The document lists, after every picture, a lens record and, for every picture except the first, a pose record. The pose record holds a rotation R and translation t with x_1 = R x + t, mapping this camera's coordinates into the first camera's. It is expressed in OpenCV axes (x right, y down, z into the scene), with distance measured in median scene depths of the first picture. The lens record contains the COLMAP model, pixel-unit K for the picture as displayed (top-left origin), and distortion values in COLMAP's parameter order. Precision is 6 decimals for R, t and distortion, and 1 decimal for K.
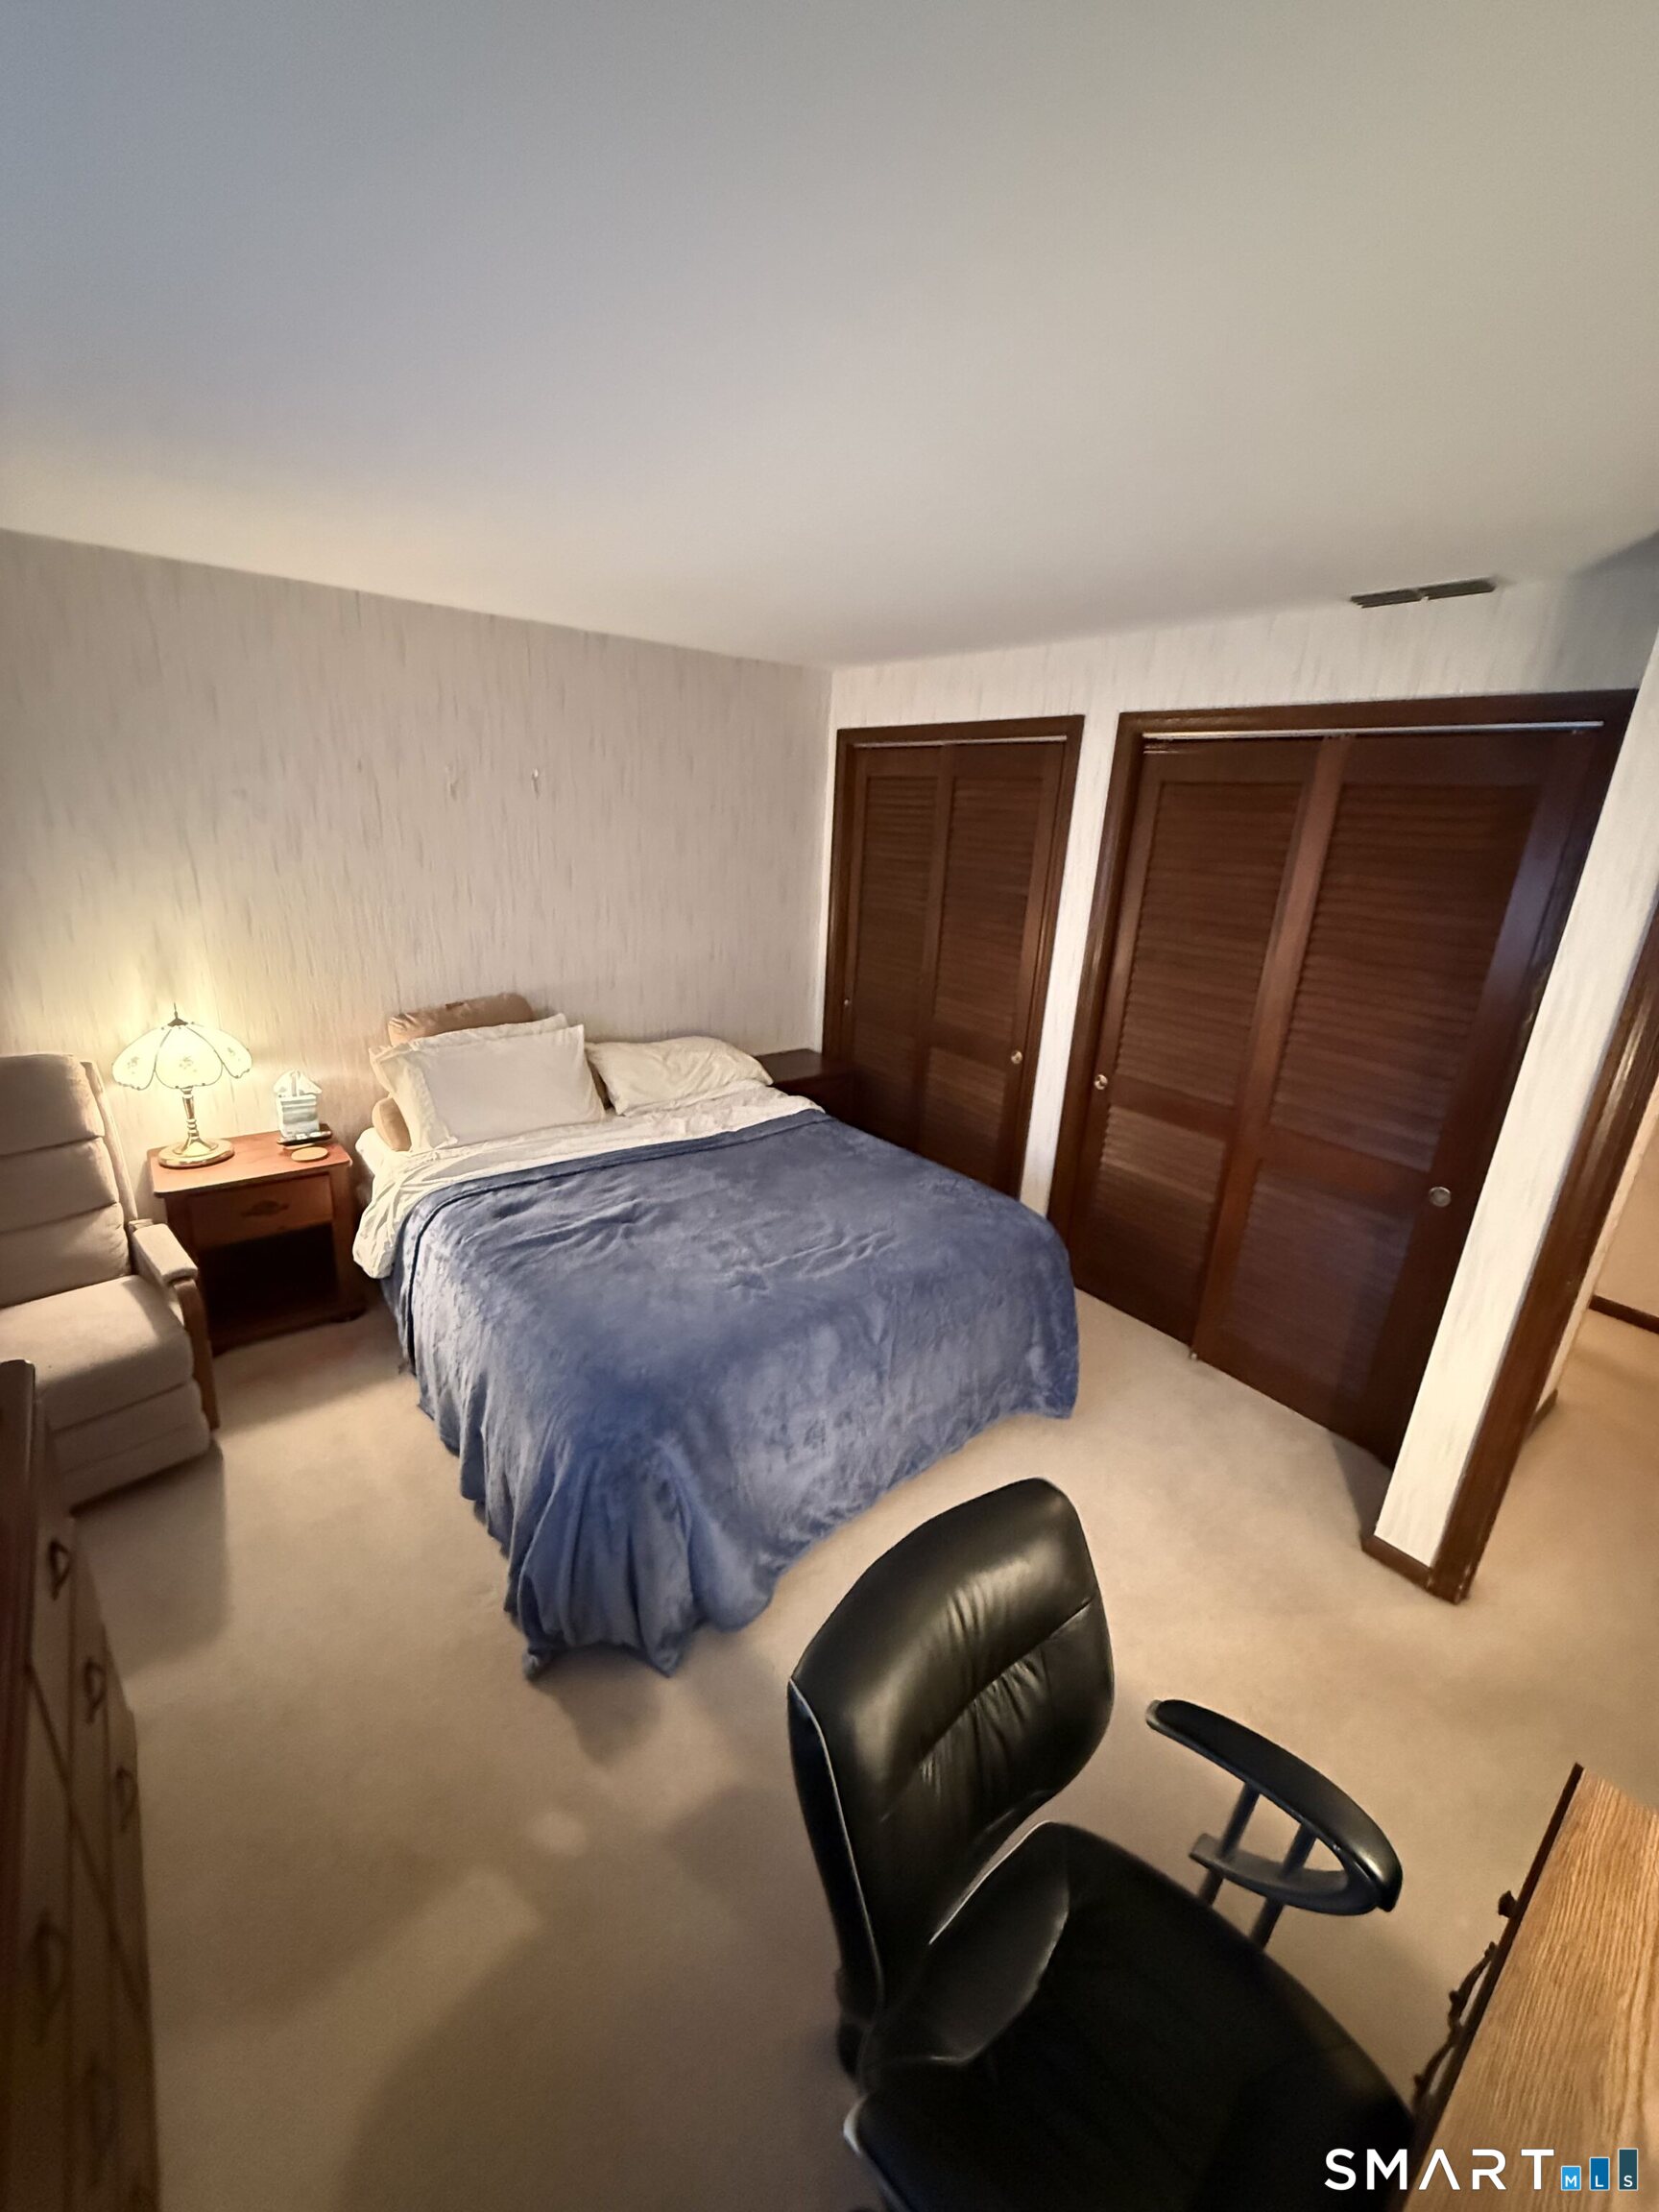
lens RADIAL K [[880.5, 0, 831.6], [0, 880.5, 1106.5], [0, 0, 1]] dist [-0.000617, 0.000605]
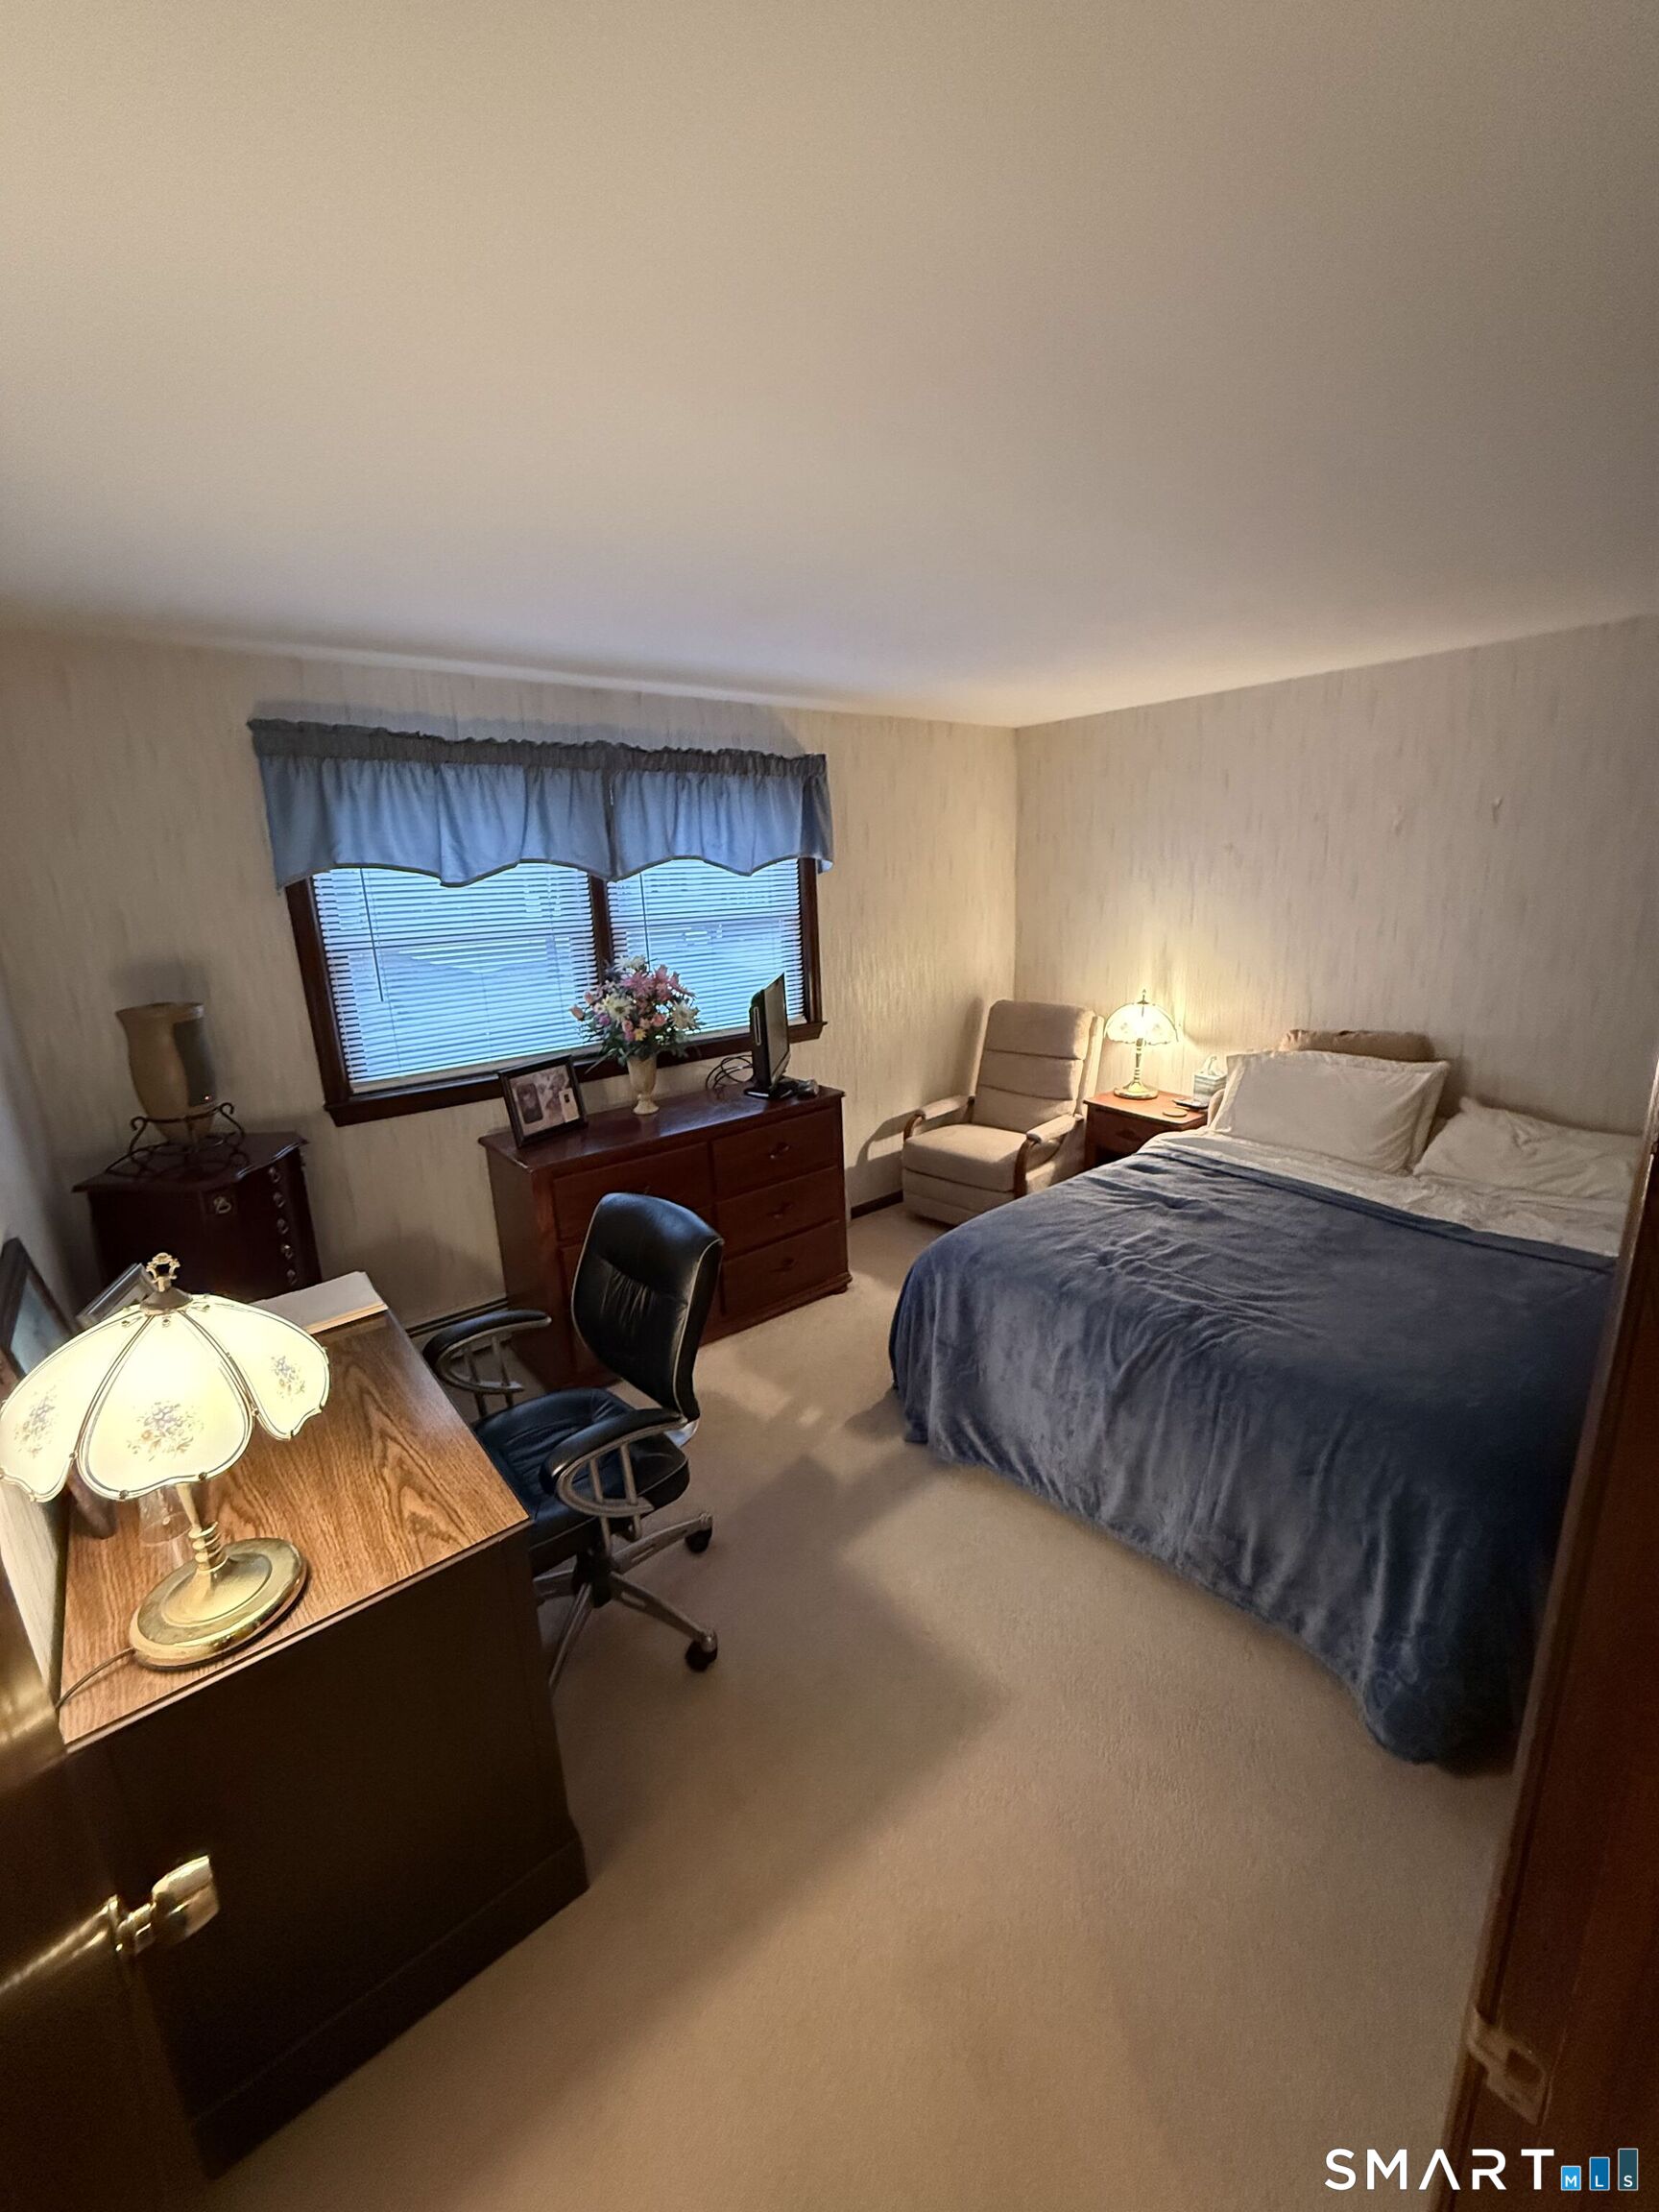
lens RADIAL K [[880.5, 0, 831.1], [0, 880.5, 1106.9], [0, 0, 1]] dist [-0.000617, 0.000605]
pose [[-0.005310, 0.214976, -0.976605, 0.742330], [-0.288802, 0.934673, 0.207316, -0.083201], [0.957374, 0.283146, 0.057122, 0.435392]]
